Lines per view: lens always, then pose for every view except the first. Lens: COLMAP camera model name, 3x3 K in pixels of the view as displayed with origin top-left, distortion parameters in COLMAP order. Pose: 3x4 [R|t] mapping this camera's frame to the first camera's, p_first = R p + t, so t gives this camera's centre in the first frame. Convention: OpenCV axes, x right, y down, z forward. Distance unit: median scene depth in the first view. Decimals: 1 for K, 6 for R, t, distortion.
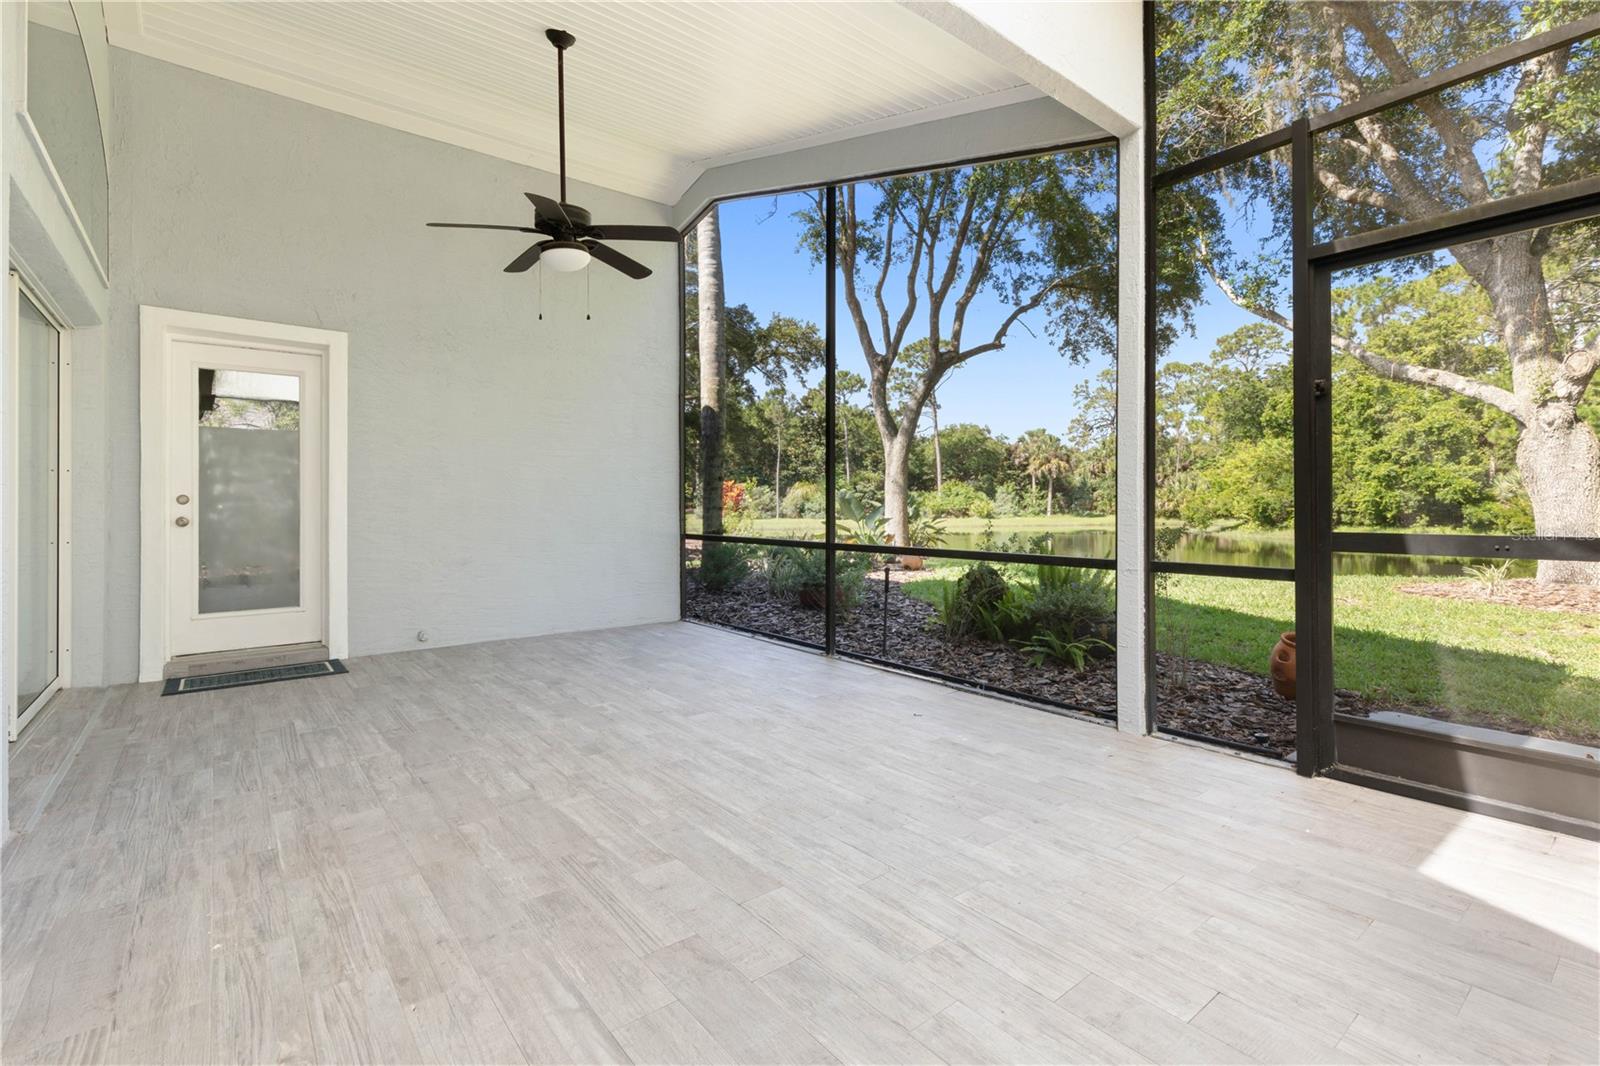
lens RADIAL K [[732.0, 0, 830.5], [0, 732.0, 492.5], [0, 0, 1]] dist [0.002825, 0.000619]
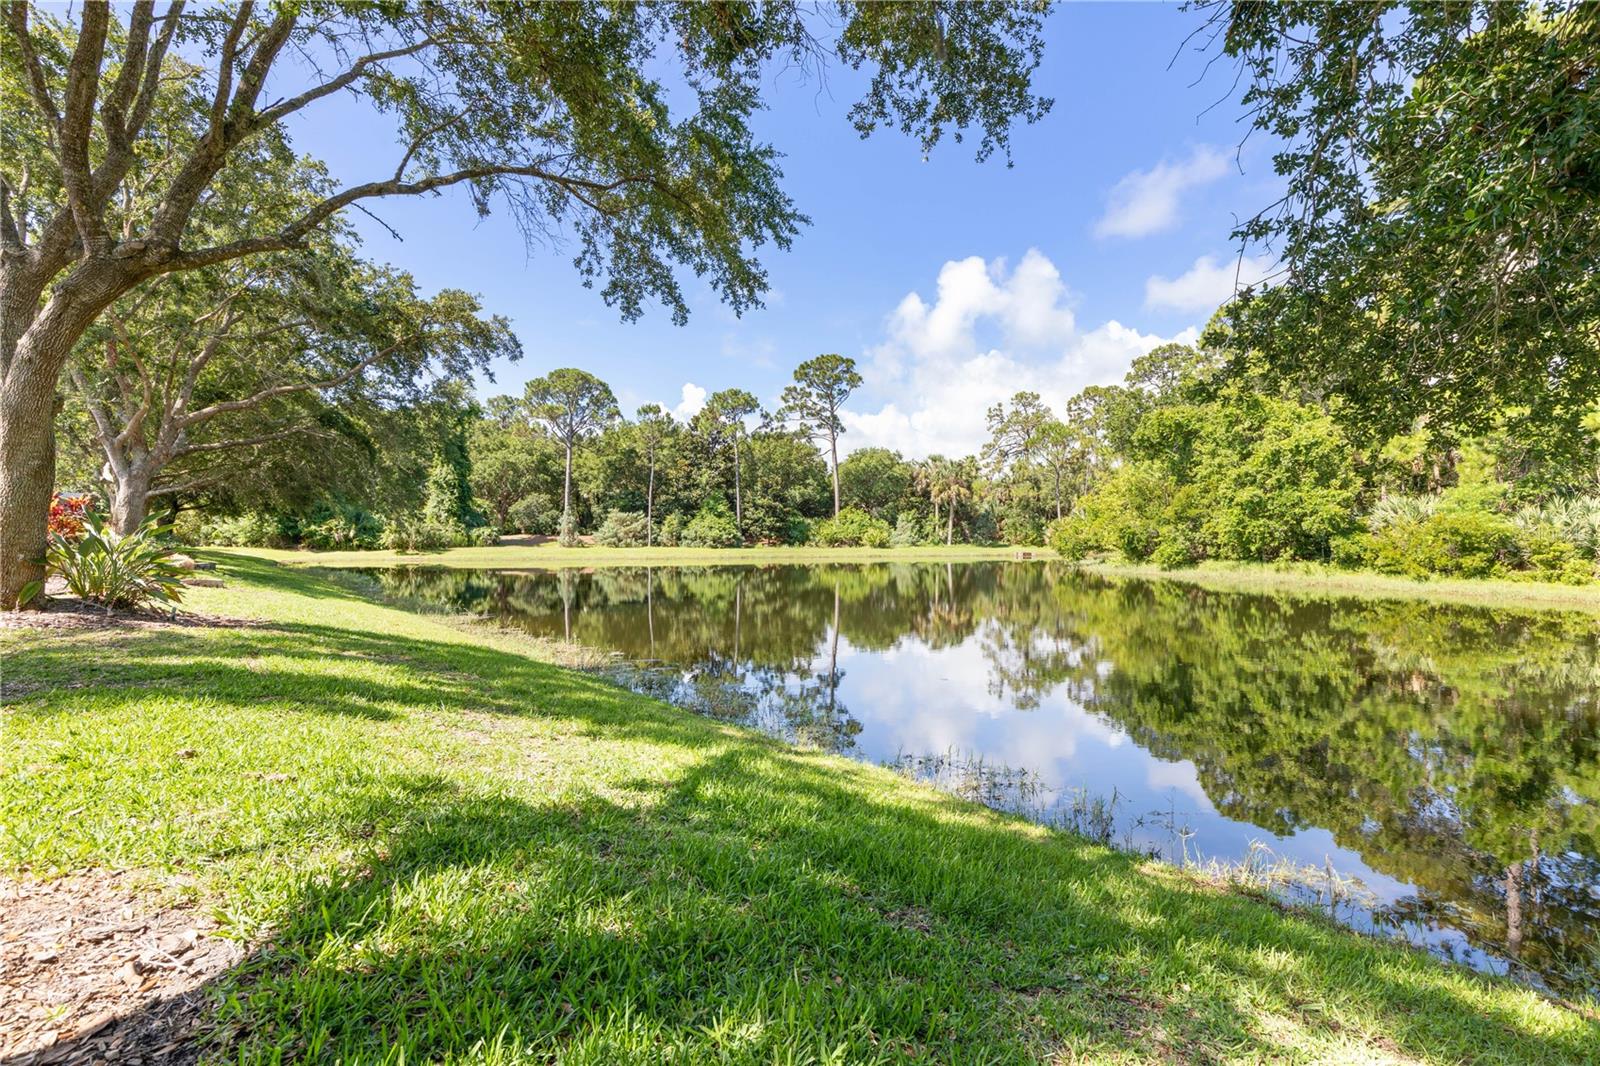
lens RADIAL K [[726.2, 0, 816.3], [0, 726.2, 530.8], [0, 0, 1]] dist [0.004998, 0.000068]
pose [[0.999594, 0.005632, 0.027918, 1.791699], [-0.006011, 0.999890, 0.013528, 0.020674], [-0.027839, -0.013690, 0.999519, 1.258825]]
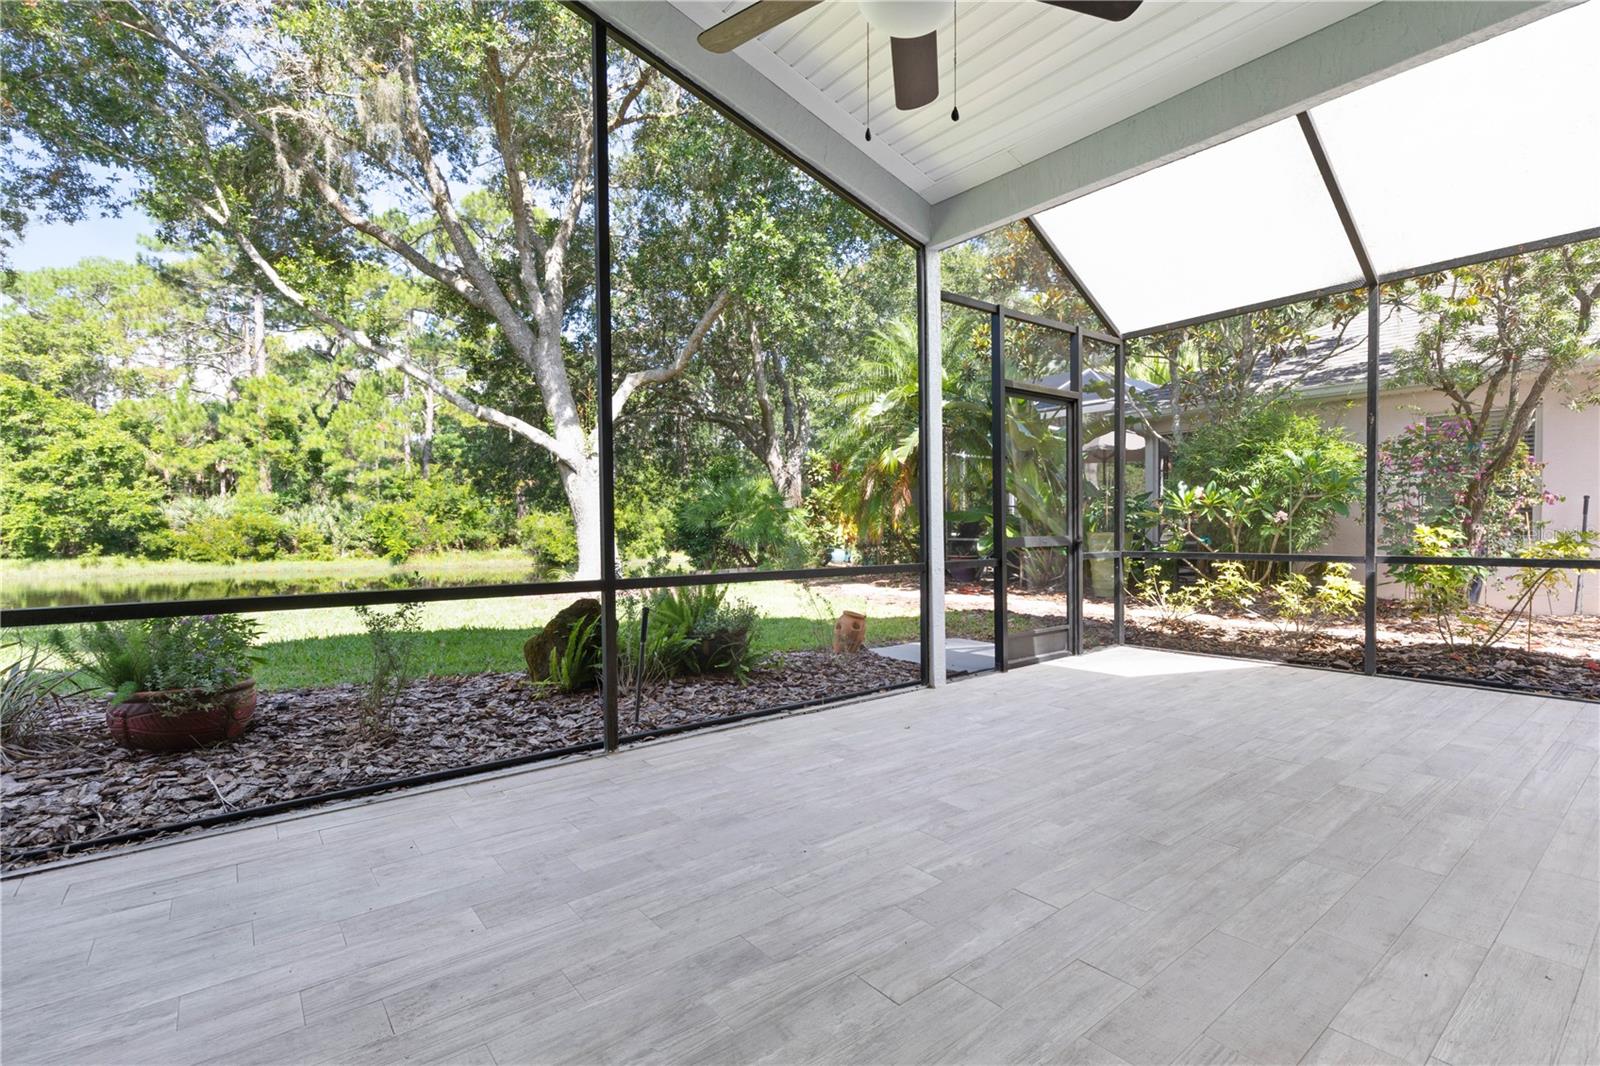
lens RADIAL K [[736.4, 0, 796.8], [0, 736.4, 548.3], [0, 0, 1]] dist [0.012337, -0.000118]
pose [[0.025622, -0.028194, 0.999274, -0.687833], [-0.009670, 0.999548, 0.028450, 0.017902], [-0.999625, -0.010392, 0.025338, 0.853256]]
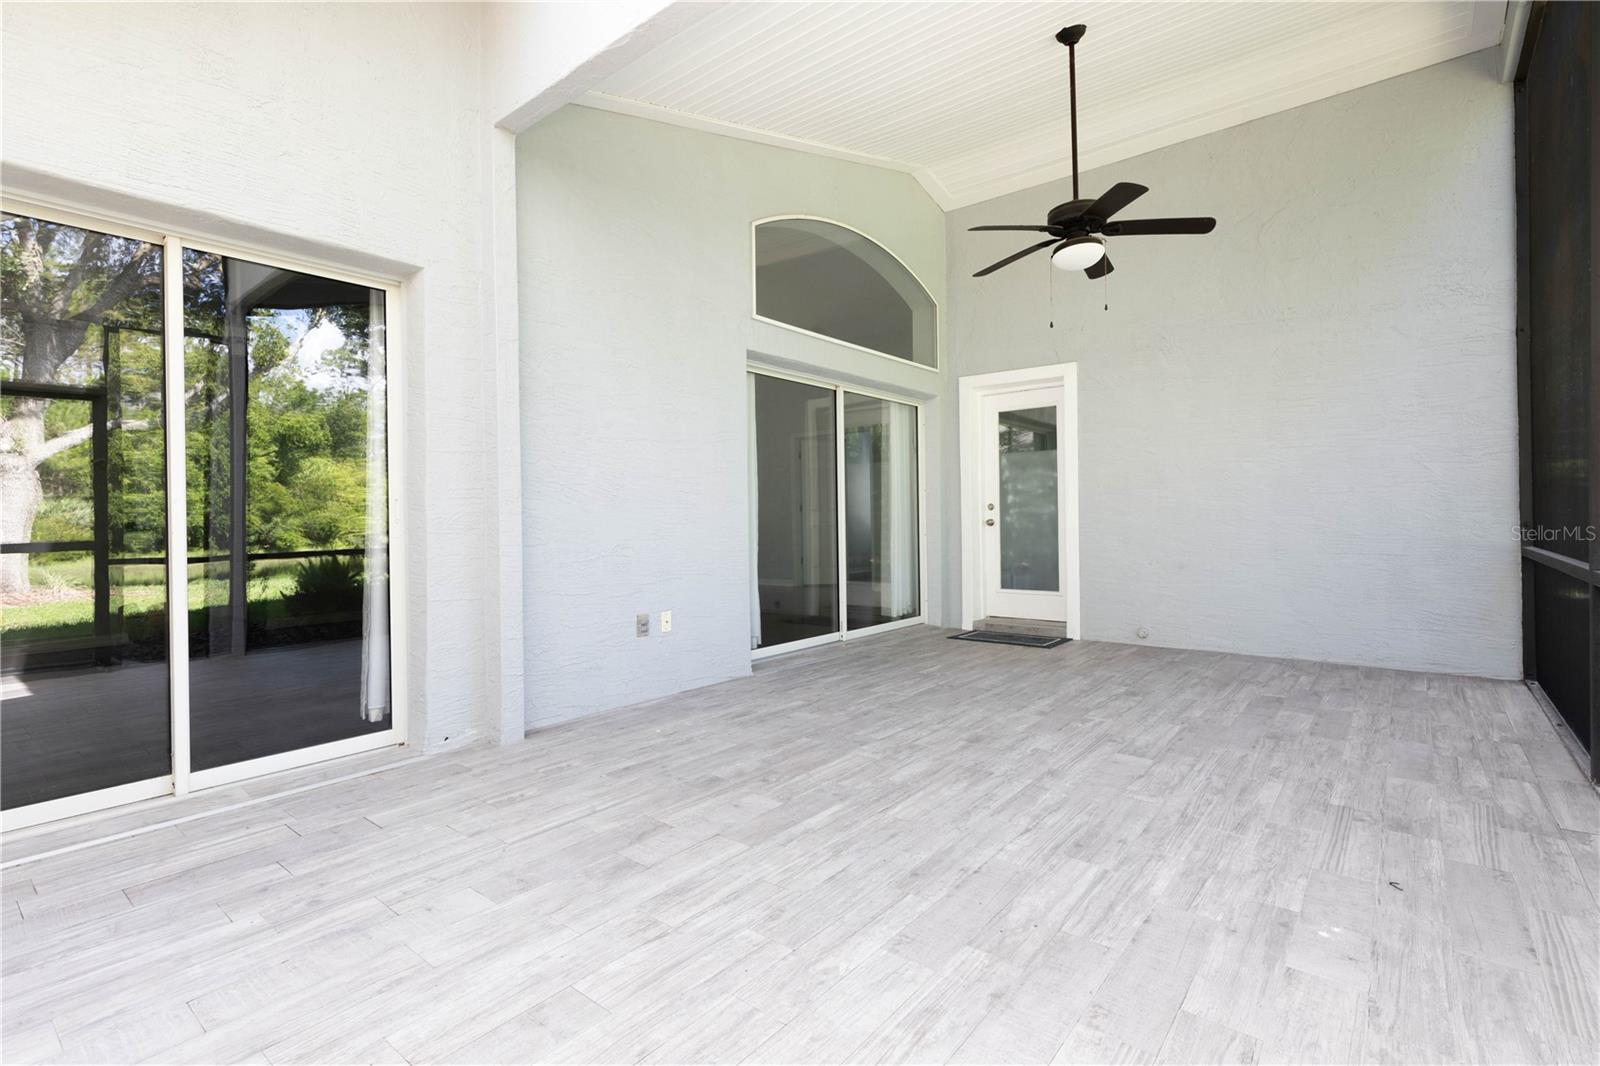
lens RADIAL K [[740.4, 0, 805.4], [0, 740.4, 517.7], [0, 0, 1]] dist [0.001408, -0.000017]
pose [[0.198276, 0.002130, -0.980144, 0.434221], [0.028878, 0.999551, 0.008014, 0.008454], [0.979721, -0.029893, 0.198125, 0.351443]]
